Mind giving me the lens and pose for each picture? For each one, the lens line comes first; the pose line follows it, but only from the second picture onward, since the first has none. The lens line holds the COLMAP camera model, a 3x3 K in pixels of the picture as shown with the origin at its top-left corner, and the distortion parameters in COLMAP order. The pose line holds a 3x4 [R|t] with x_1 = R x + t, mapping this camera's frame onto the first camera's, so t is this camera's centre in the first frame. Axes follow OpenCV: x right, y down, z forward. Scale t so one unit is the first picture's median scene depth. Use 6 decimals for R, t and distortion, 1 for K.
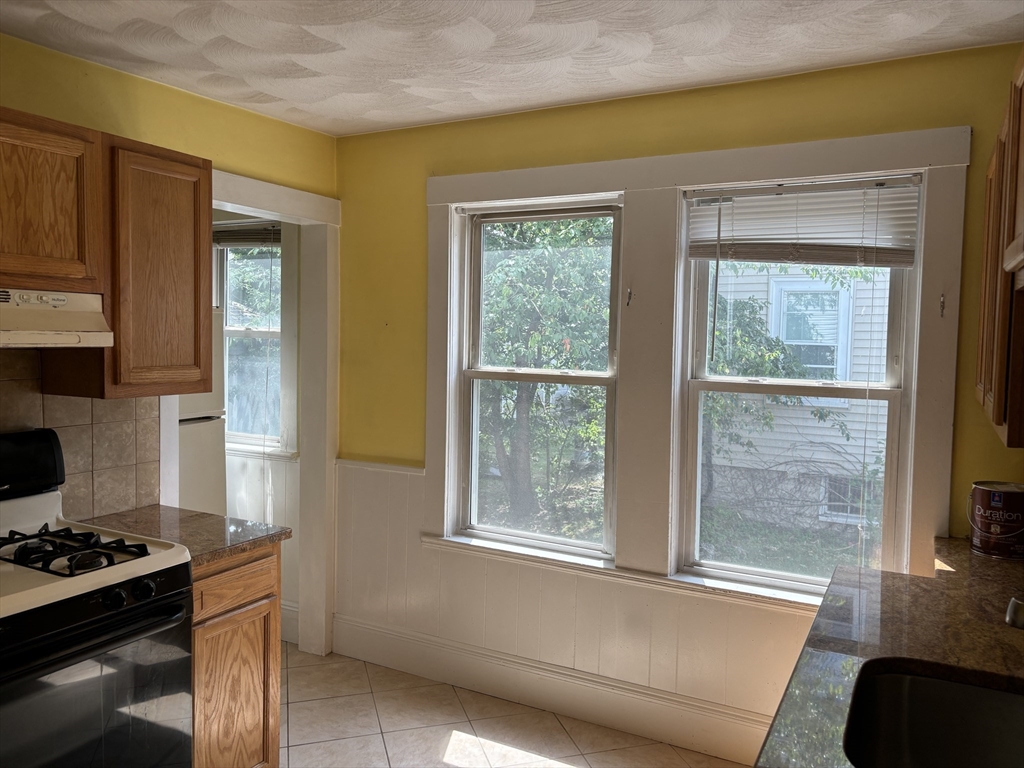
lens RADIAL K [[759.5, 0, 512.0], [0, 759.5, 384.0], [0, 0, 1]] dist [0.054863, -0.061384]
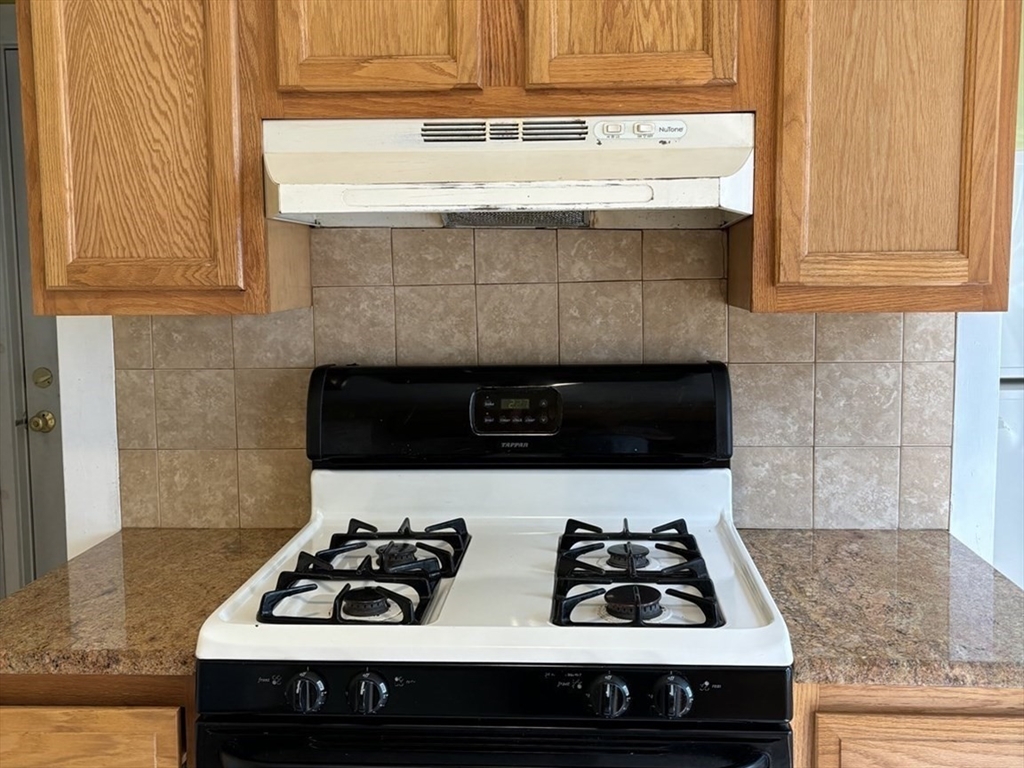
lens RADIAL K [[1038.2, 0, 514.2], [0, 1038.2, 364.7], [0, 0, 1]] dist [0.086603, -0.224769]
pose [[0.414614, 0.069519, -0.907338, 0.056389], [-0.039676, 0.997510, 0.058297, 0.019050], [0.909132, 0.011829, 0.416340, 0.515077]]
